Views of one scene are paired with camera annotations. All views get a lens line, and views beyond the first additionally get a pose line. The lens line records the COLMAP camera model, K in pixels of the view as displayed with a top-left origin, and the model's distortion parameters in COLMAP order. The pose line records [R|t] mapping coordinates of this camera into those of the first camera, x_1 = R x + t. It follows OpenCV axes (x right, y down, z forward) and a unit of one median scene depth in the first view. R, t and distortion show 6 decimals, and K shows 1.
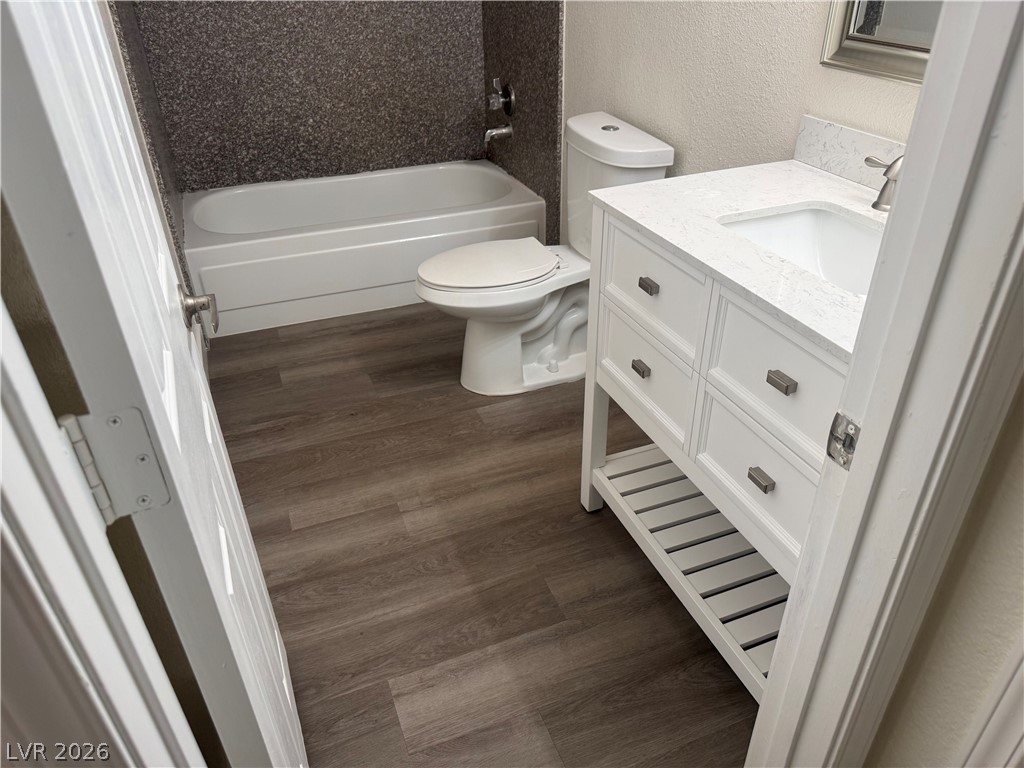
lens RADIAL K [[723.2, 0, 518.8], [0, 723.2, 377.7], [0, 0, 1]] dist [0.072928, -0.095479]
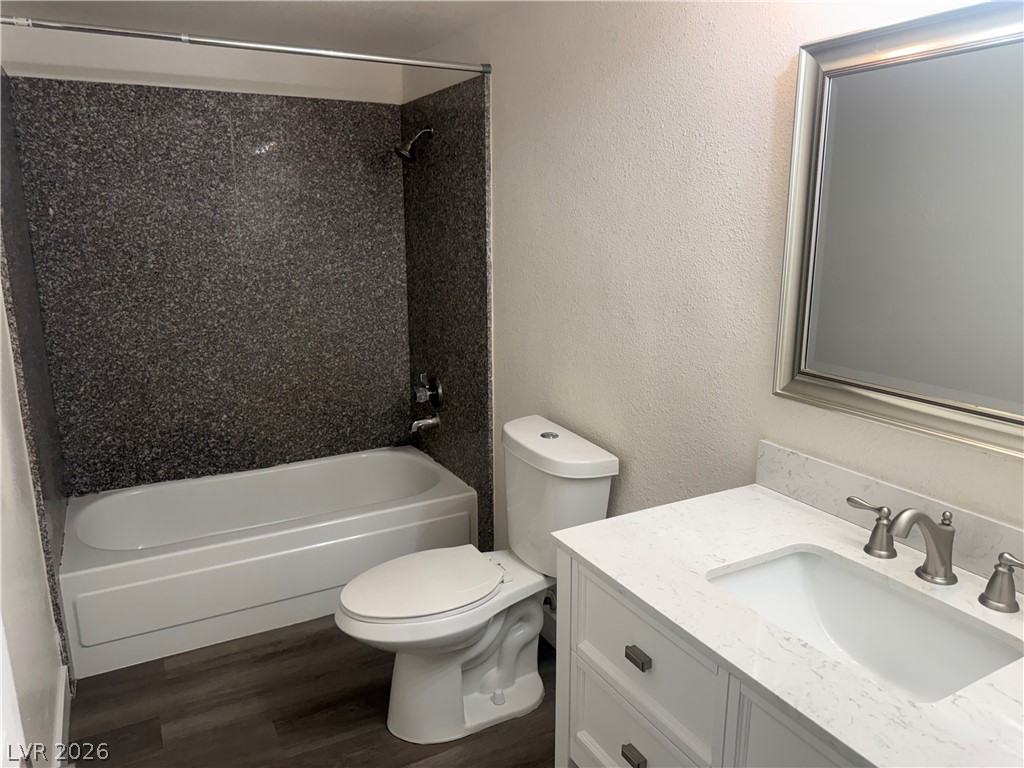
lens RADIAL K [[723.2, 0, 521.4], [0, 723.2, 384.3], [0, 0, 1]] dist [0.072928, -0.095479]
pose [[0.991943, -0.017053, 0.125535, -0.026411], [0.056798, 0.945593, -0.320355, -0.083840], [-0.113242, 0.324903, 0.938943, 0.066014]]
